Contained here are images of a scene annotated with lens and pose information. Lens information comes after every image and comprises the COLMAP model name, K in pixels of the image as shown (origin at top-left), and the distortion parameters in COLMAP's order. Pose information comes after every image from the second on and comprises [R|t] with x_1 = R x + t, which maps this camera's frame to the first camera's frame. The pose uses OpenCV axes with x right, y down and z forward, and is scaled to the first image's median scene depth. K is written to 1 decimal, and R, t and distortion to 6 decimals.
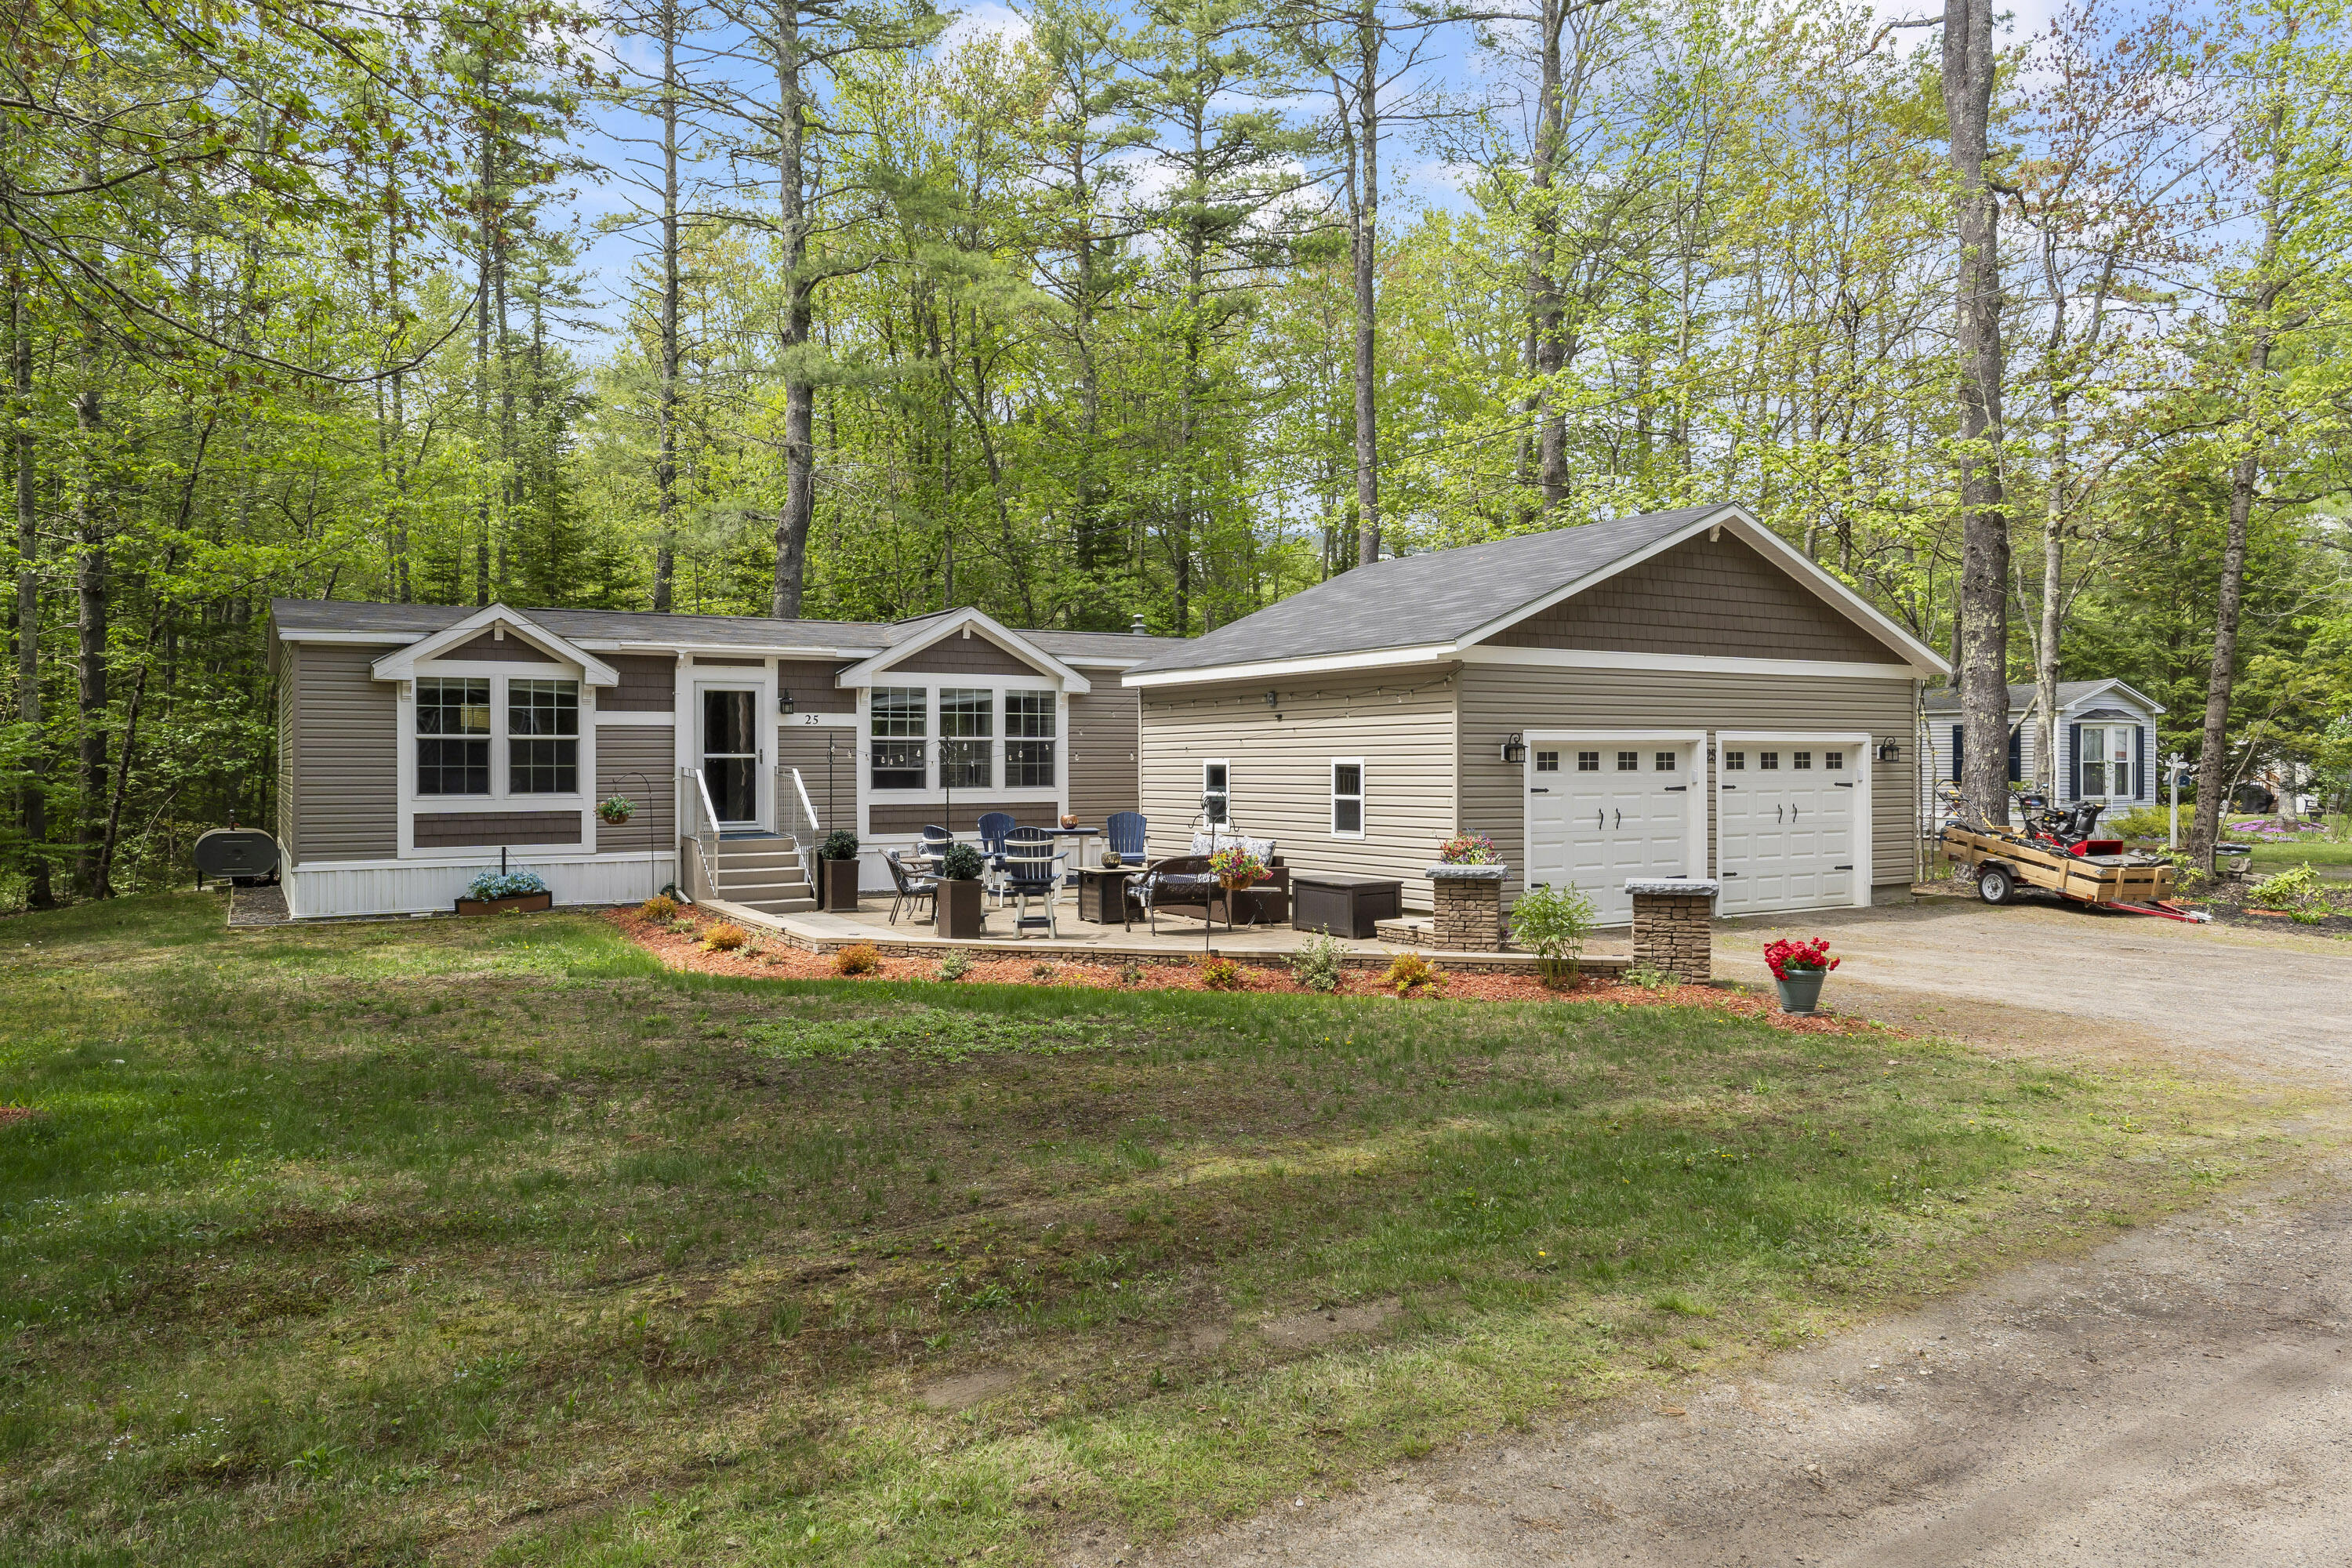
lens RADIAL K [[1600.8, 0, 1190.5], [0, 1600.8, 777.0], [0, 0, 1]] dist [0.006685, 0.001032]
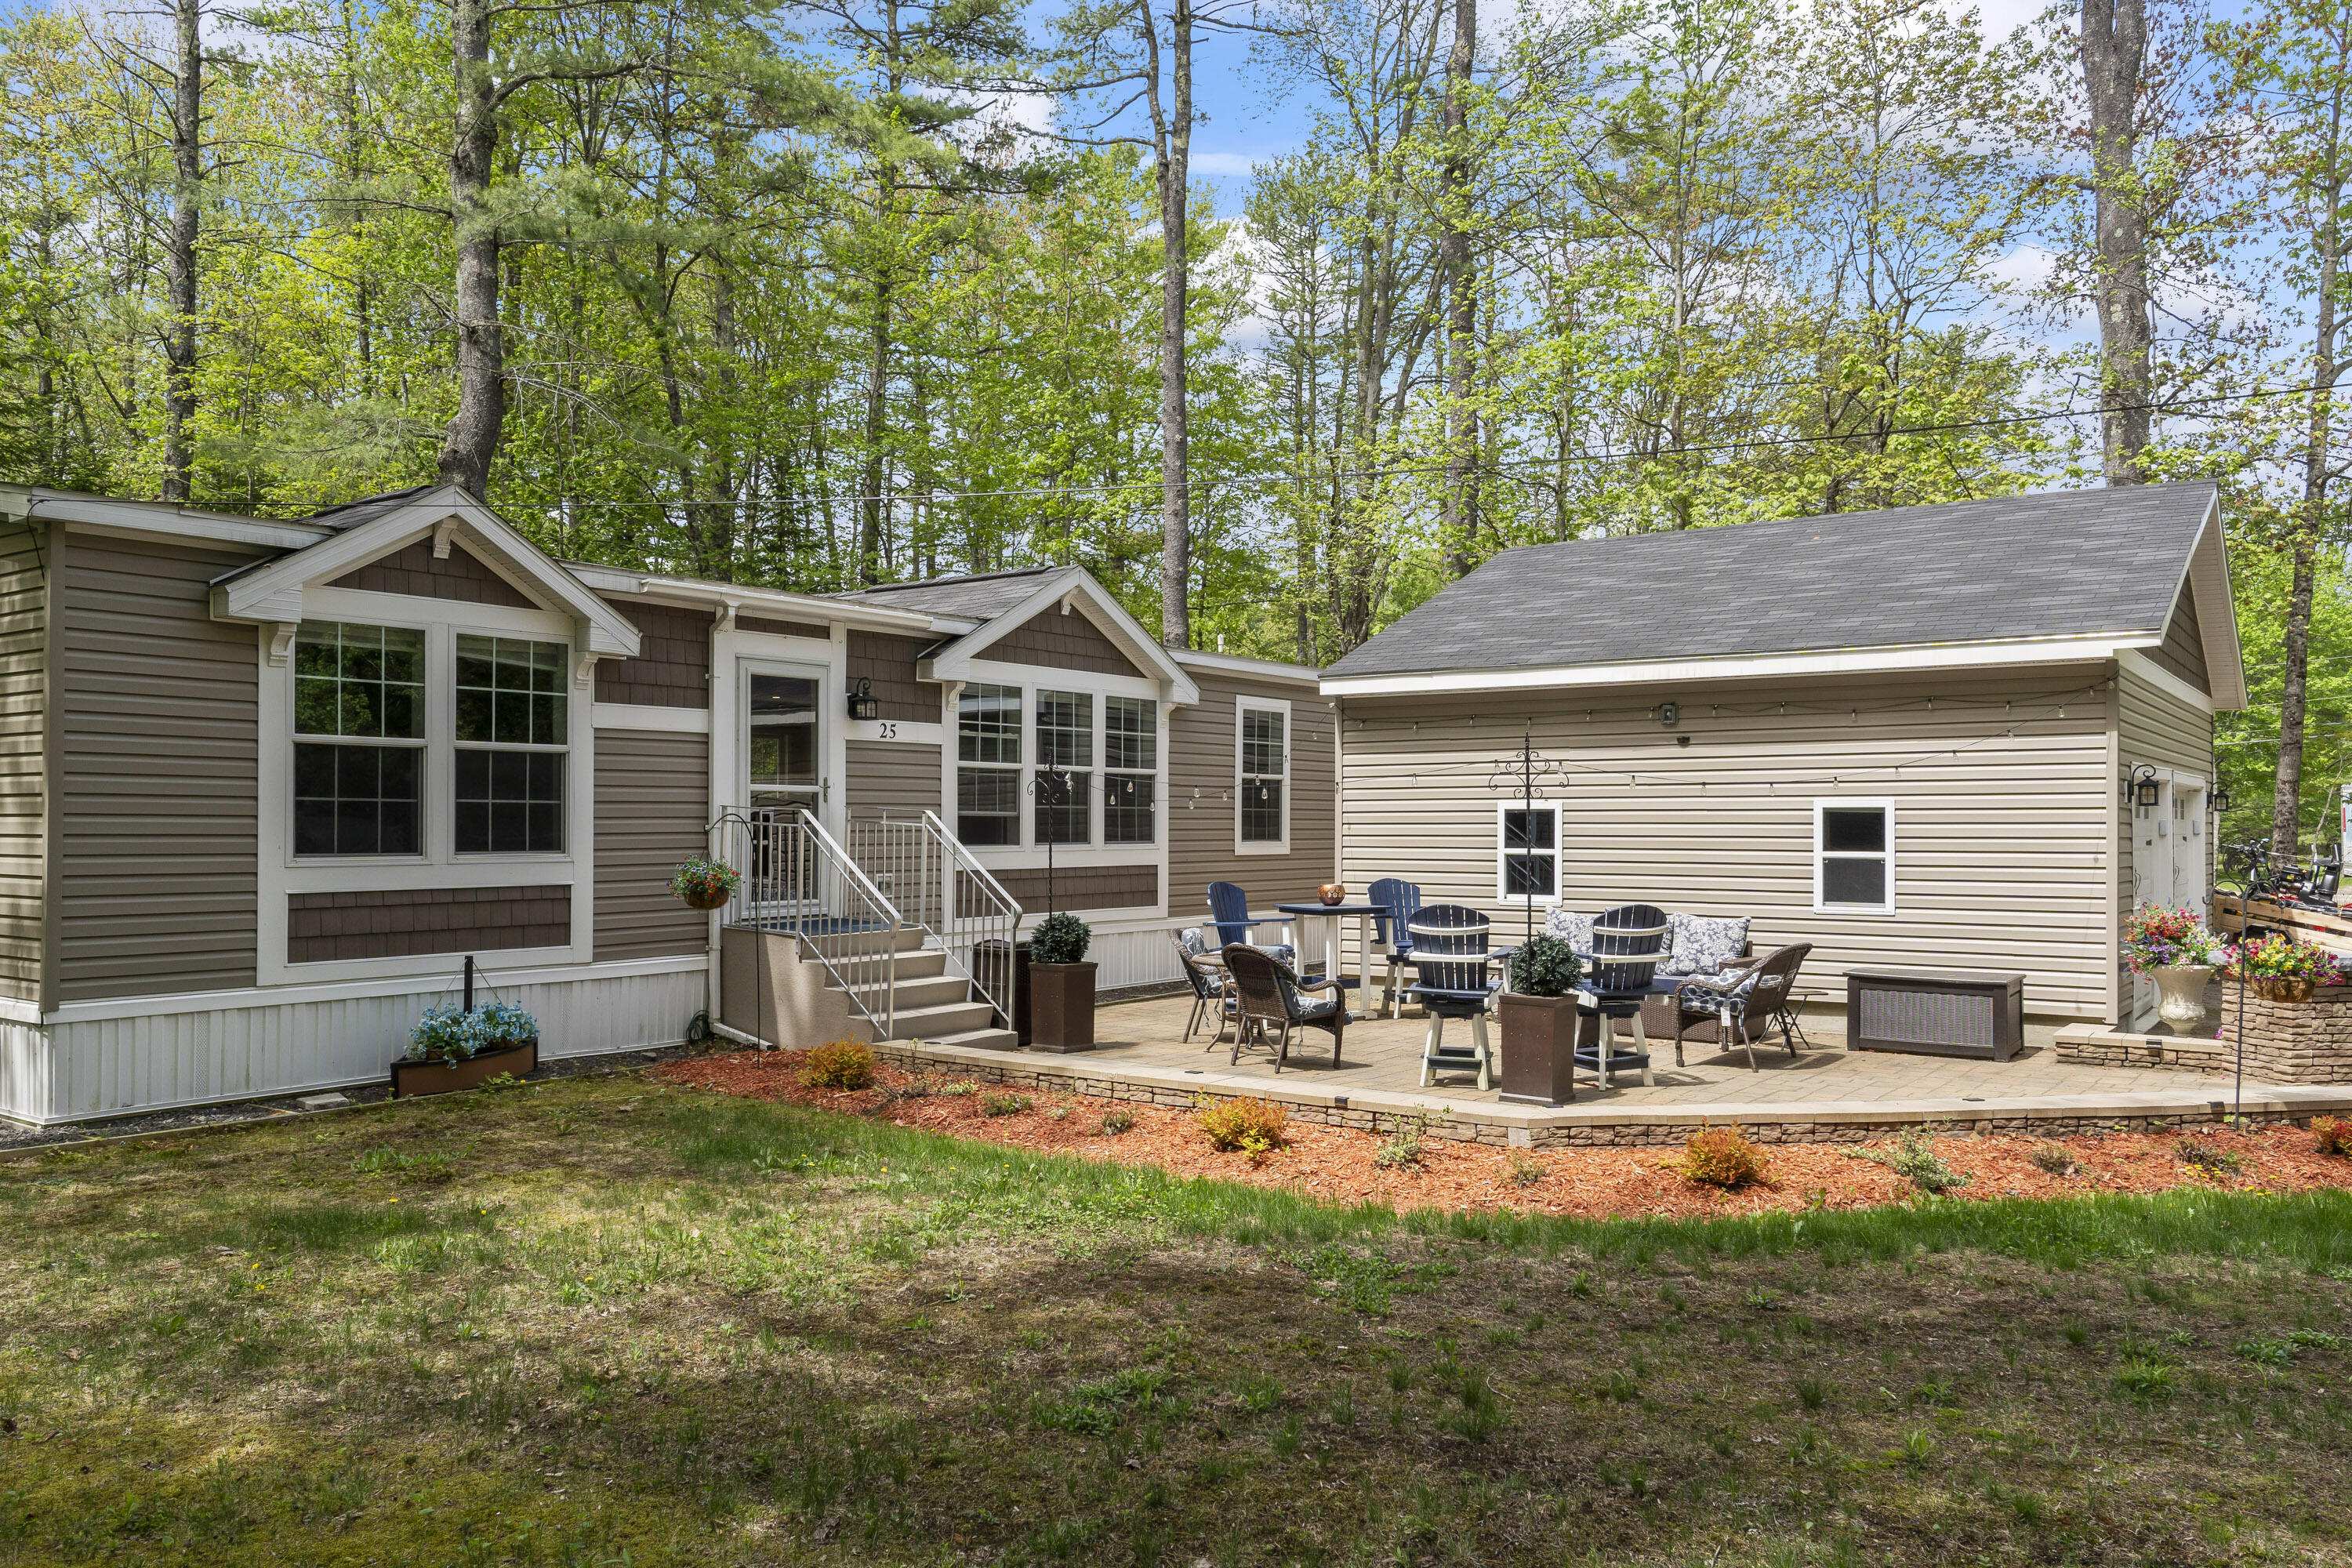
lens RADIAL K [[1729.3, 0, 1200.1], [0, 1729.3, 824.7], [0, 0, 1]] dist [0.004234, -0.003878]
pose [[0.918841, 0.003963, 0.394607, -0.416037], [-0.000668, 0.999964, -0.008489, 0.005480], [-0.394626, 0.007536, 0.918811, 0.380220]]
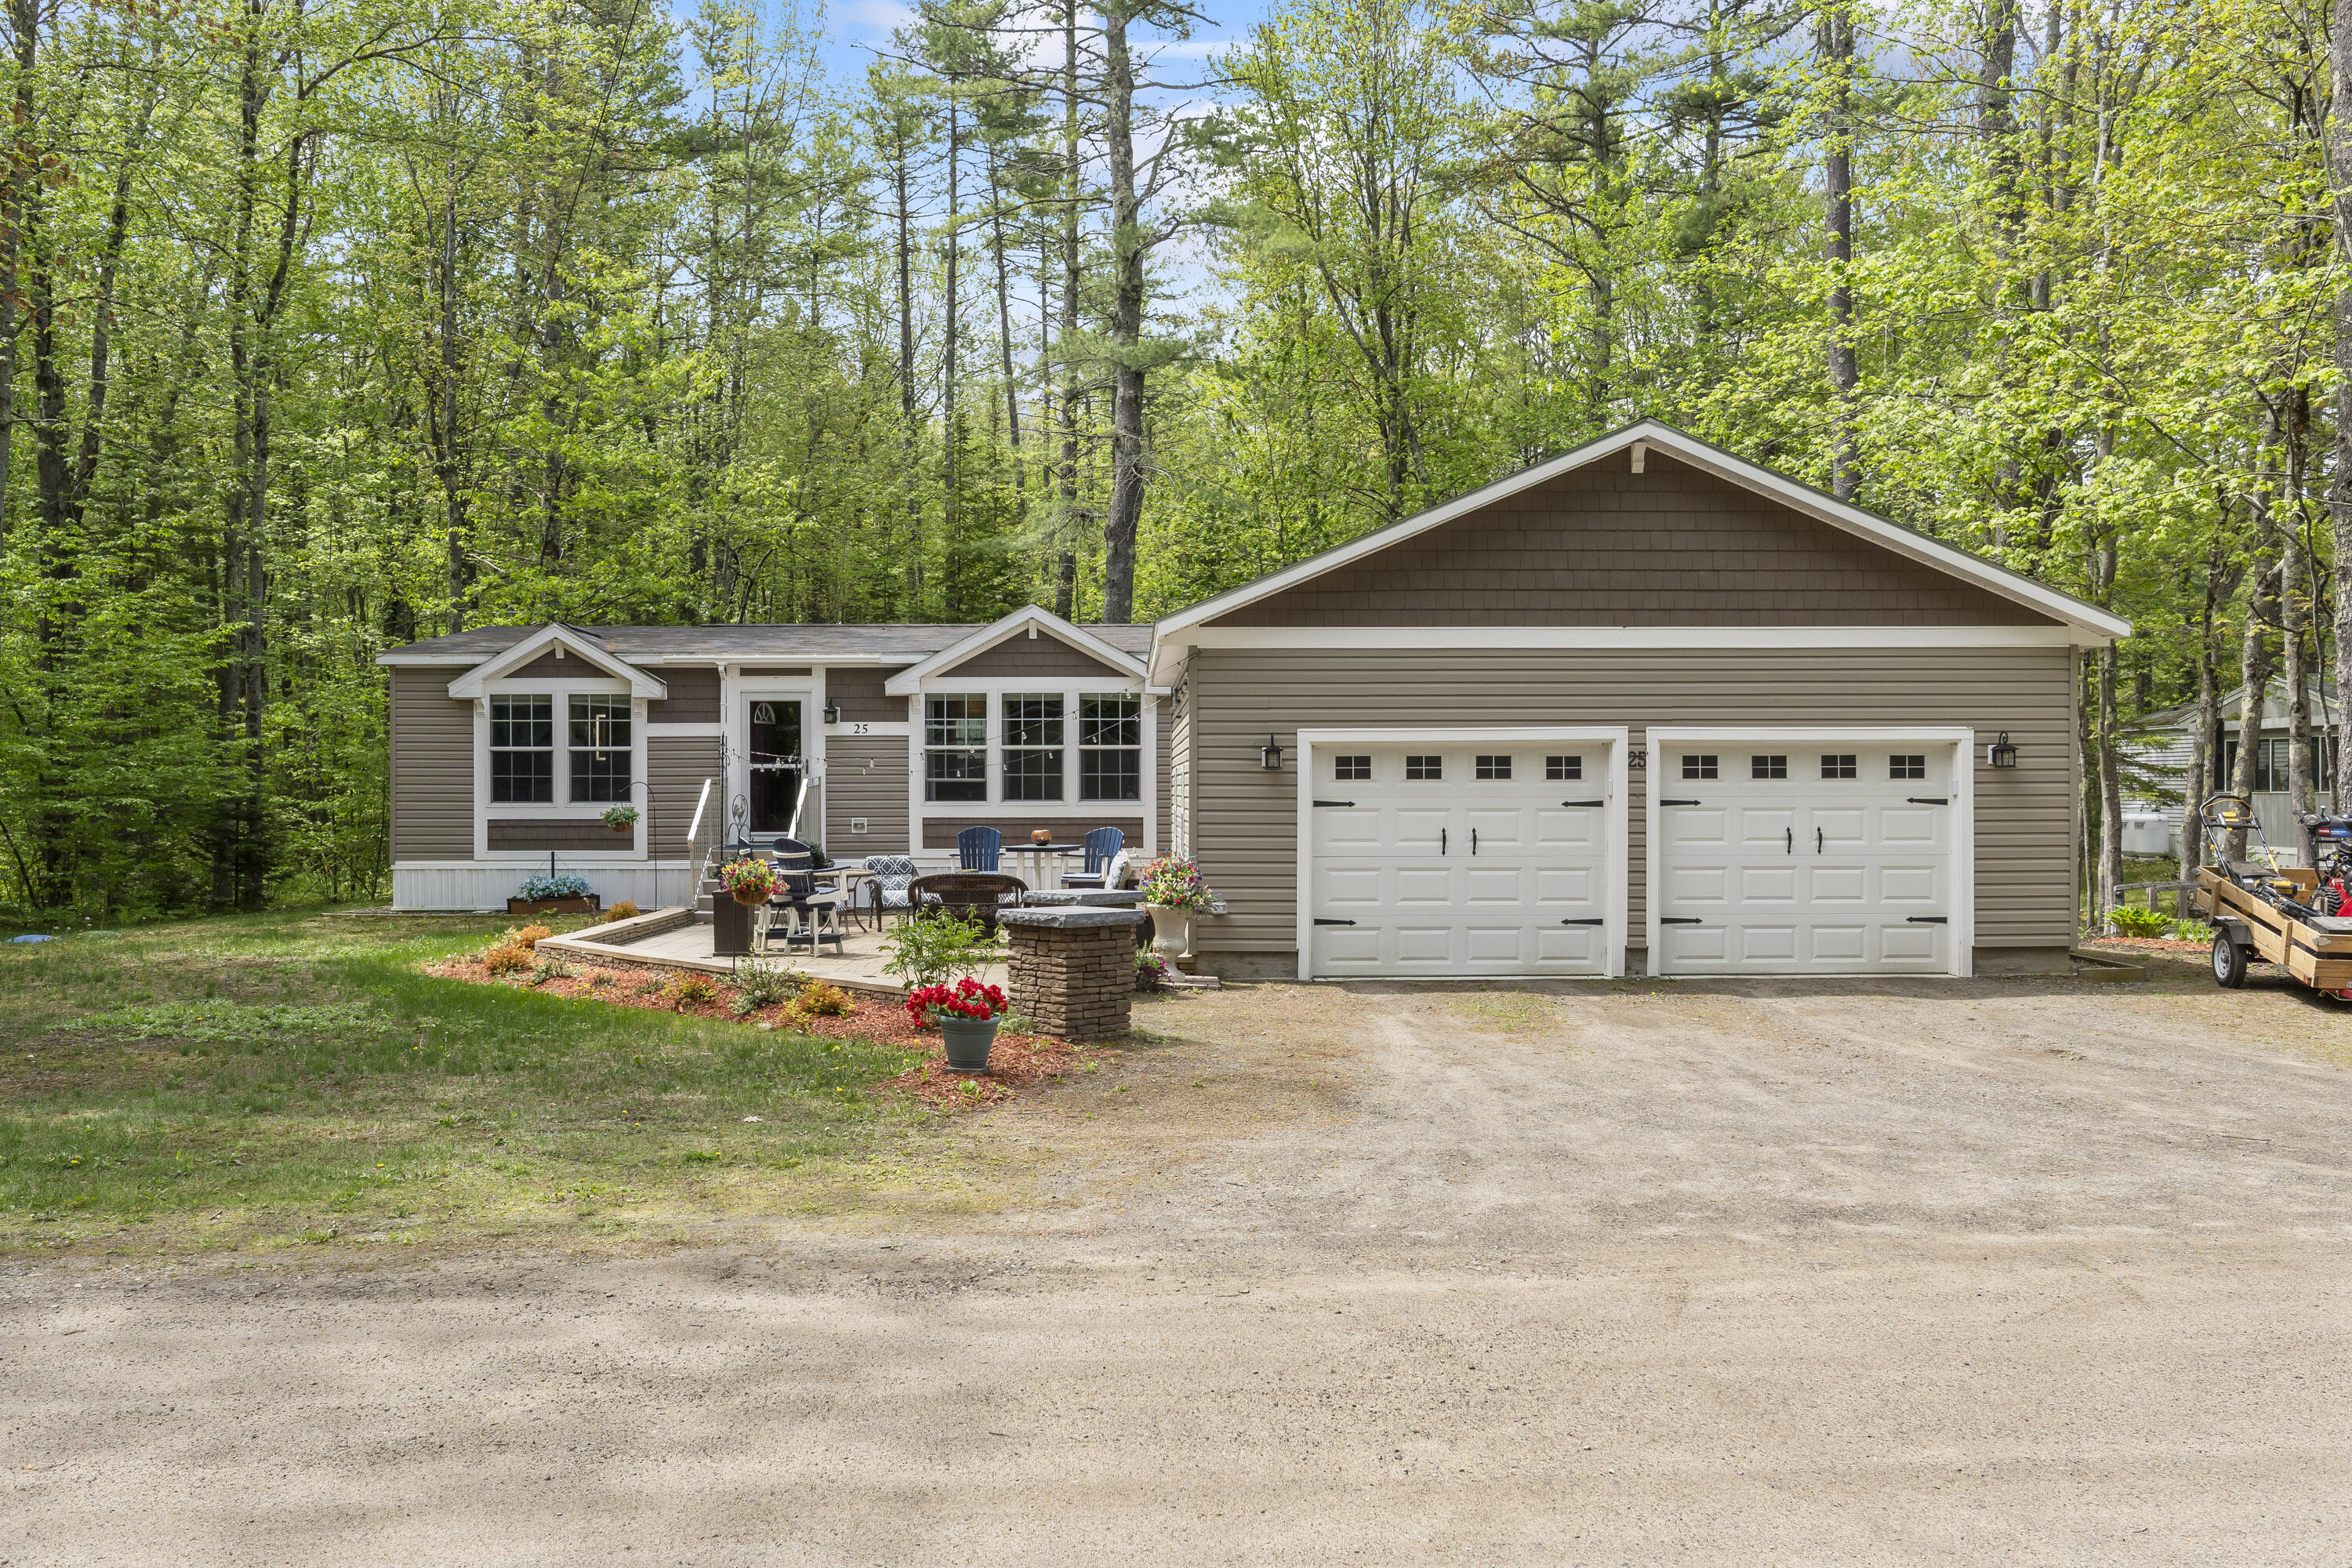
lens RADIAL K [[1845.8, 0, 1183.9], [0, 1845.8, 795.9], [0, 0, 1]] dist [0.006838, 0.009071]
pose [[0.864802, 0.004426, -0.502094, 0.533676], [-0.004353, 0.999990, 0.001316, 0.002829], [0.502094, 0.001048, 0.864812, 0.140428]]
